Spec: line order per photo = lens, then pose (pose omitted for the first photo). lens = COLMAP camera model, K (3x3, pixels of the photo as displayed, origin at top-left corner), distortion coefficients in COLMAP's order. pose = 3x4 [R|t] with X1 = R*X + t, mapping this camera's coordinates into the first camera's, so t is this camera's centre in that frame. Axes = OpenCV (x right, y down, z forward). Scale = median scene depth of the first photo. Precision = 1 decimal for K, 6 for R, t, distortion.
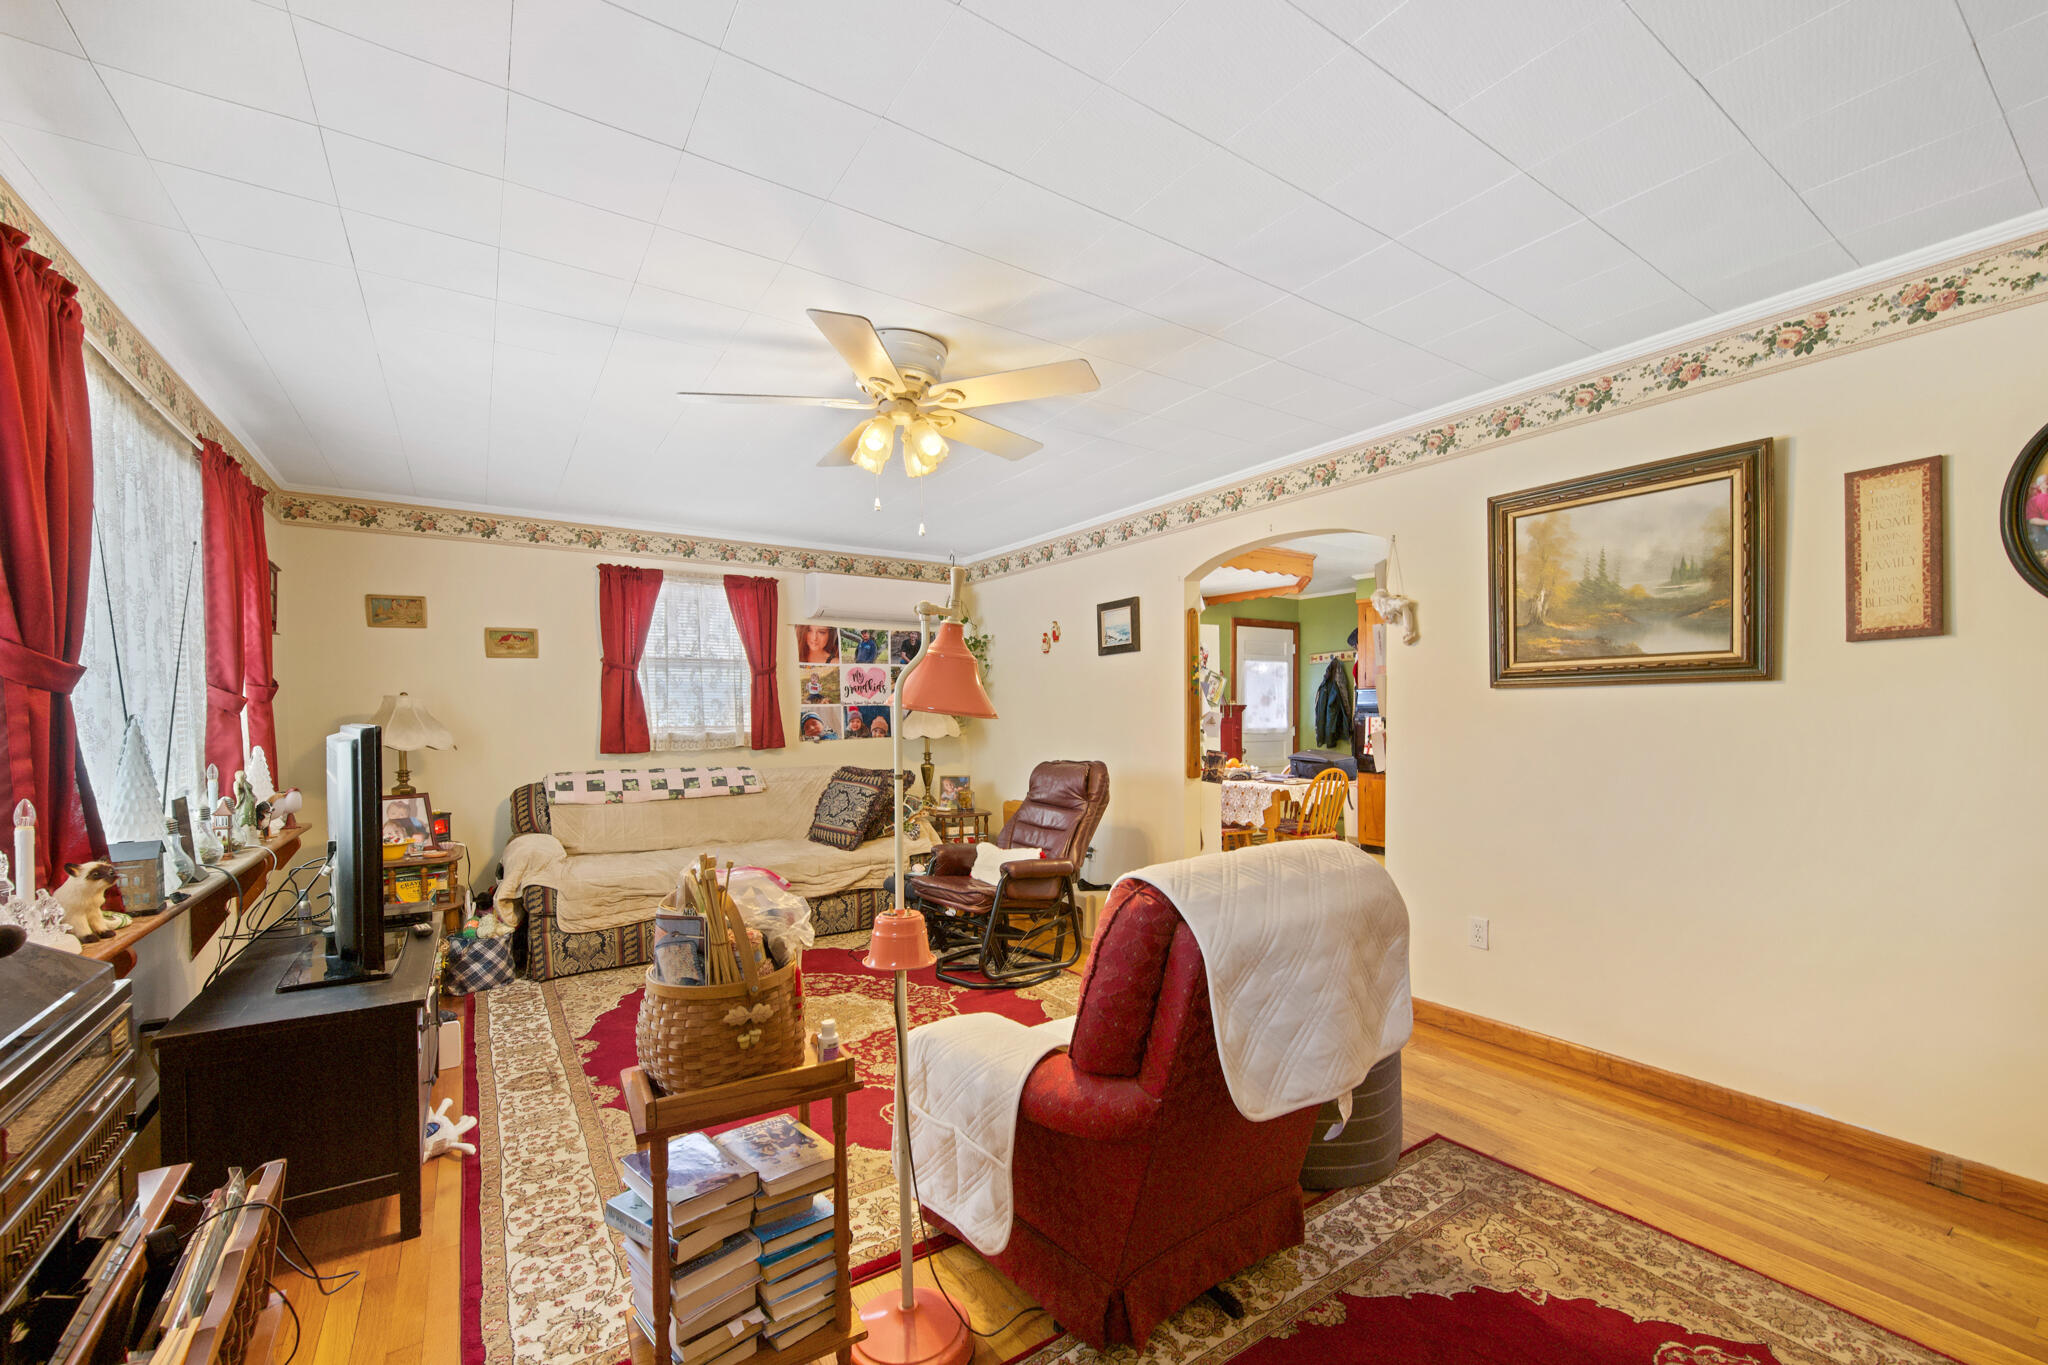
lens RADIAL K [[830.1, 0, 1029.4], [0, 830.1, 731.1], [0, 0, 1]] dist [0.000302, 0.000002]
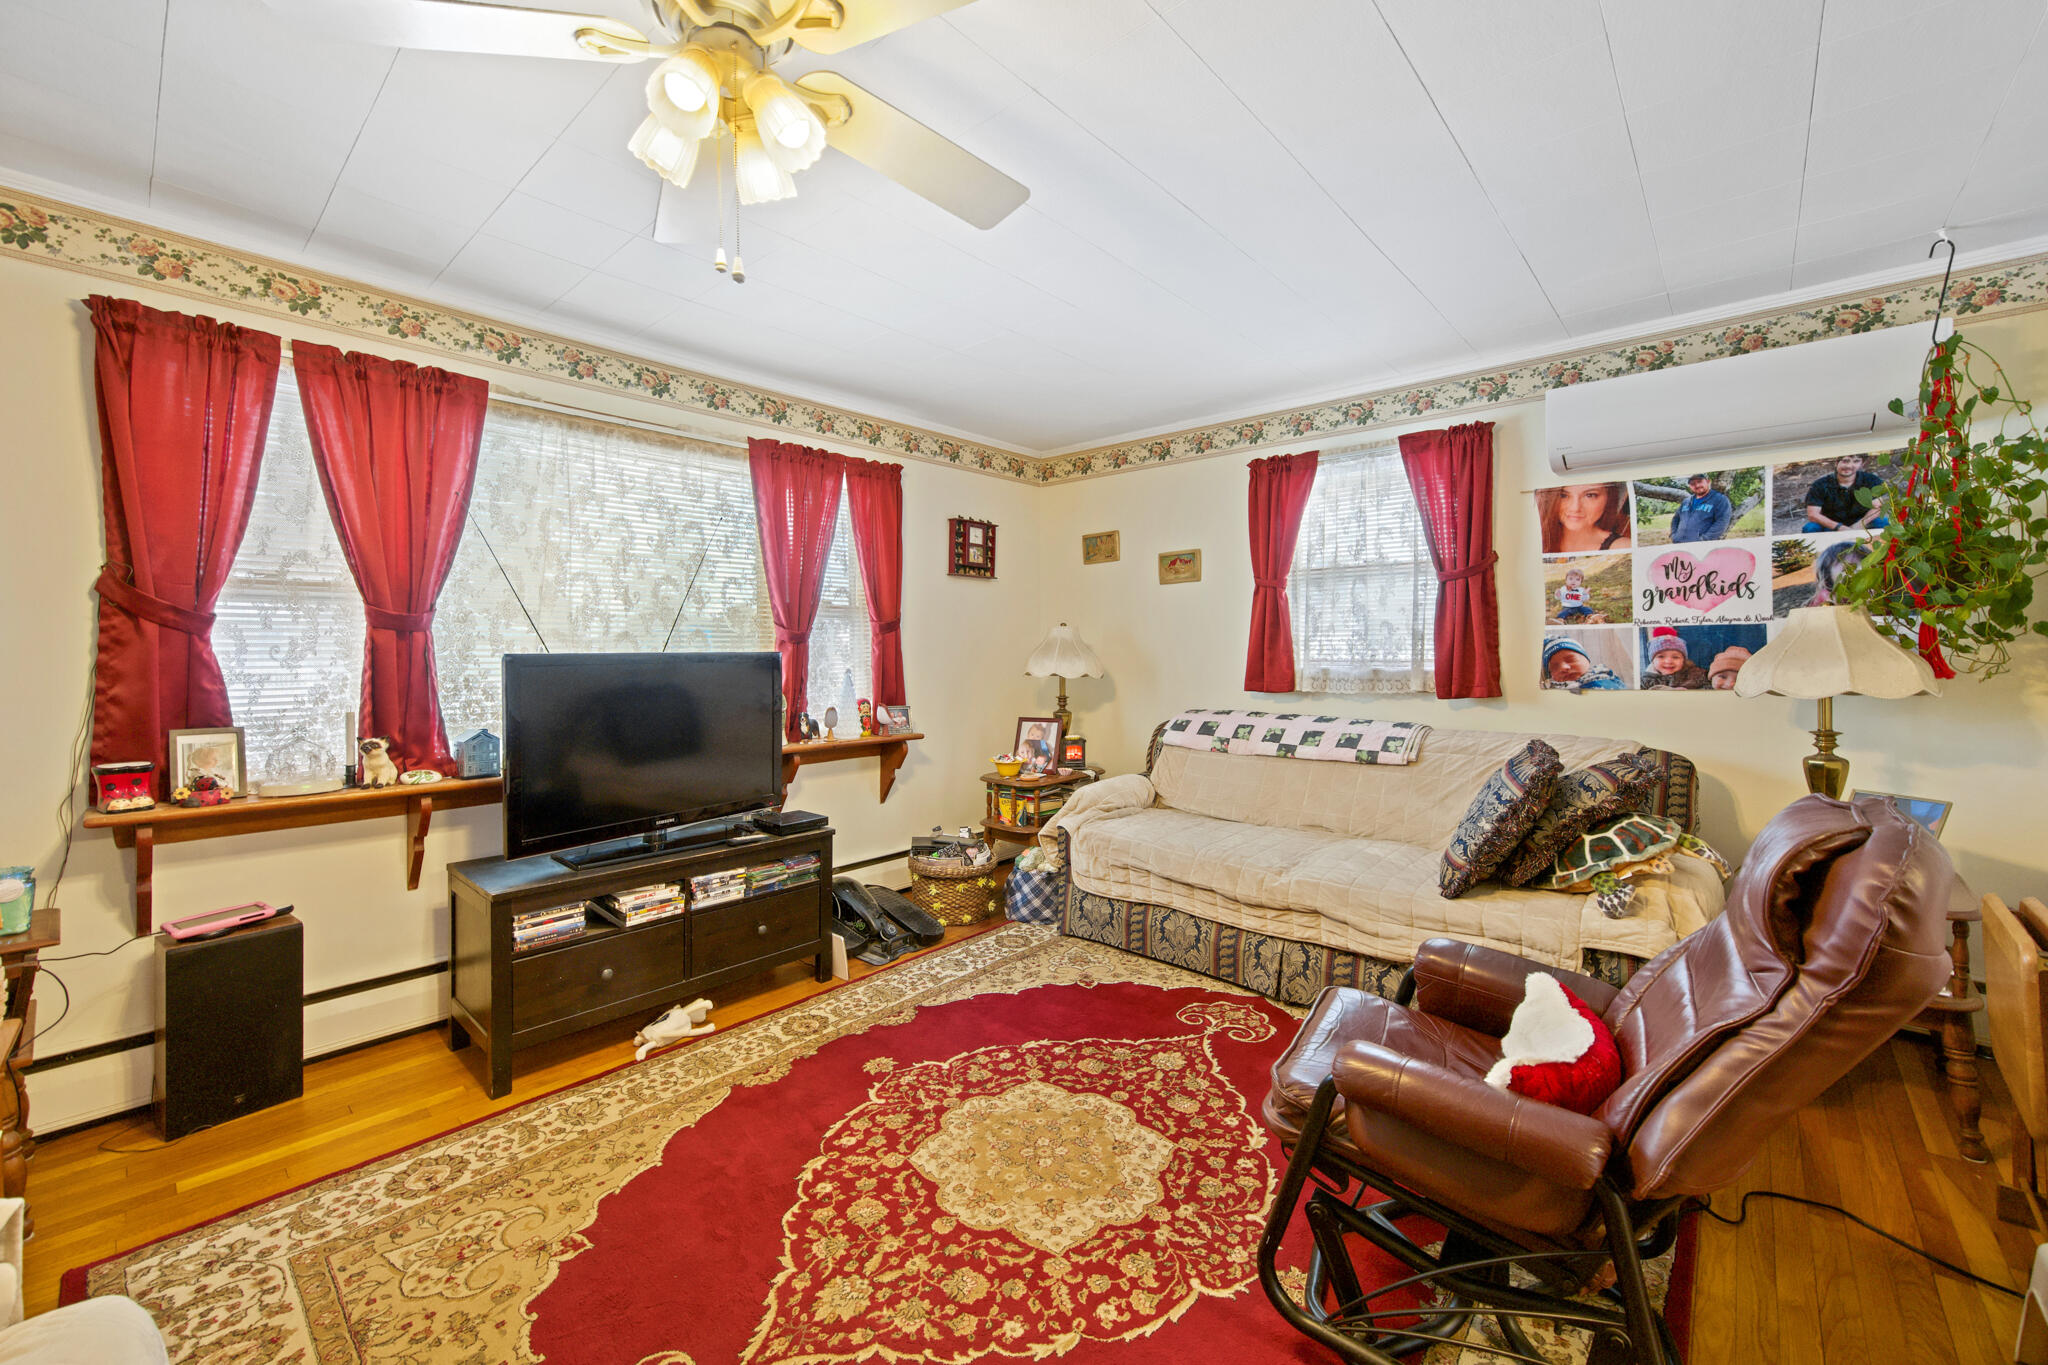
lens RADIAL K [[819.1, 0, 1030.1], [0, 819.1, 658.2], [0, 0, 1]] dist [0.000910, 0.000102]
pose [[0.252112, 0.016775, -0.967553, 0.204376], [-0.018716, 0.999747, 0.012457, -0.010614], [0.967517, 0.014968, 0.252362, 0.545004]]
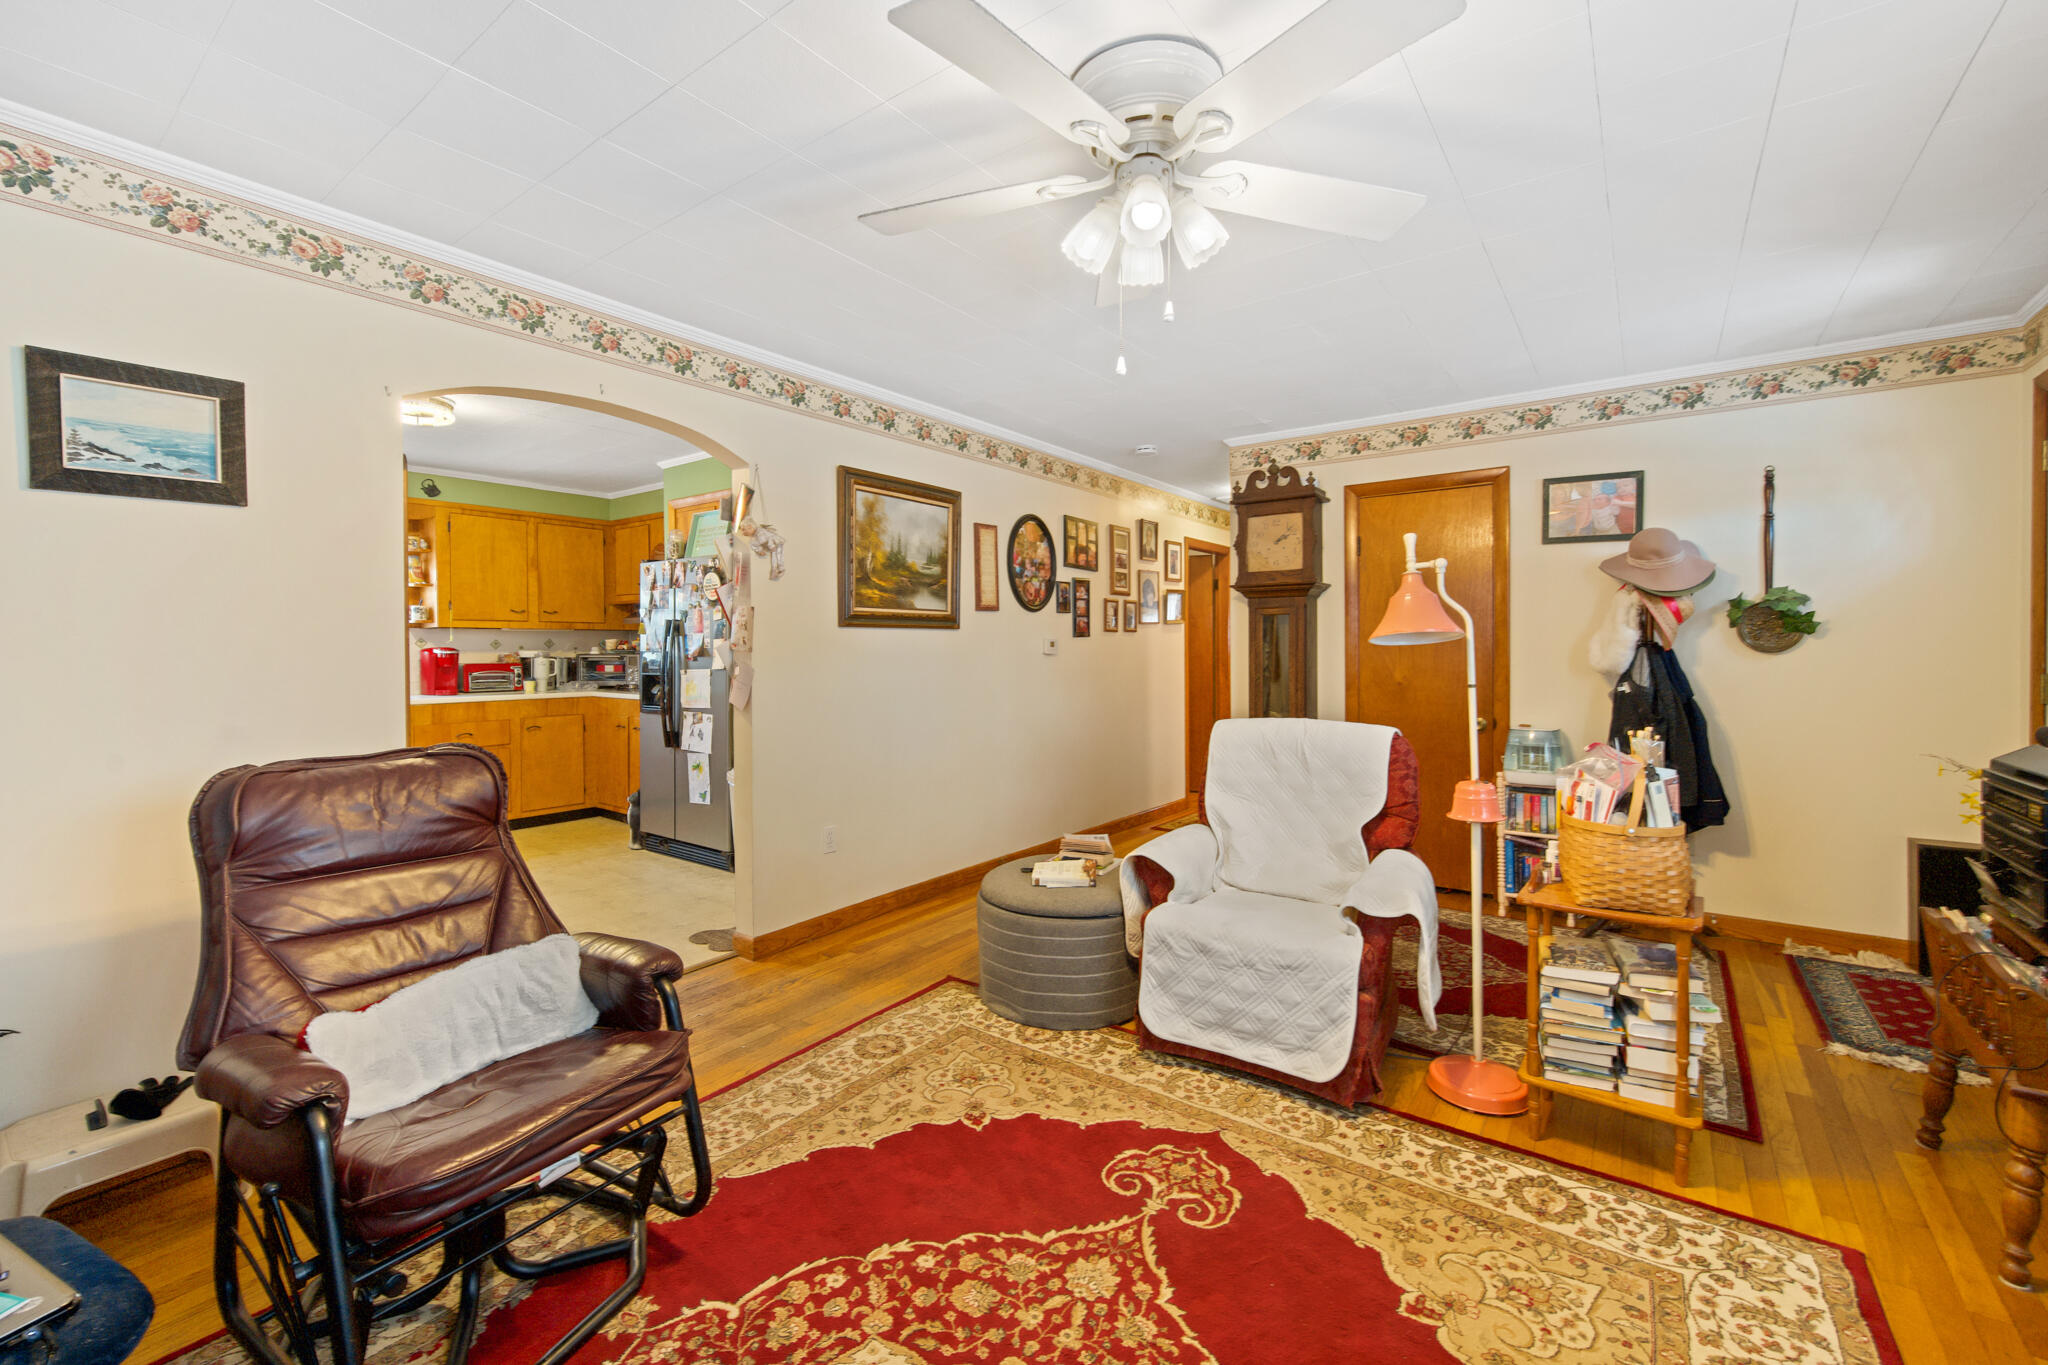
lens RADIAL K [[846.9, 0, 1015.2], [0, 846.9, 655.9], [0, 0, 1]] dist [-0.001786, -0.000171]
pose [[-0.327176, -0.000566, 0.944963, -0.387166], [0.026786, 0.999592, 0.009873, -0.008912], [-0.944584, 0.028541, -0.327027, 0.682002]]
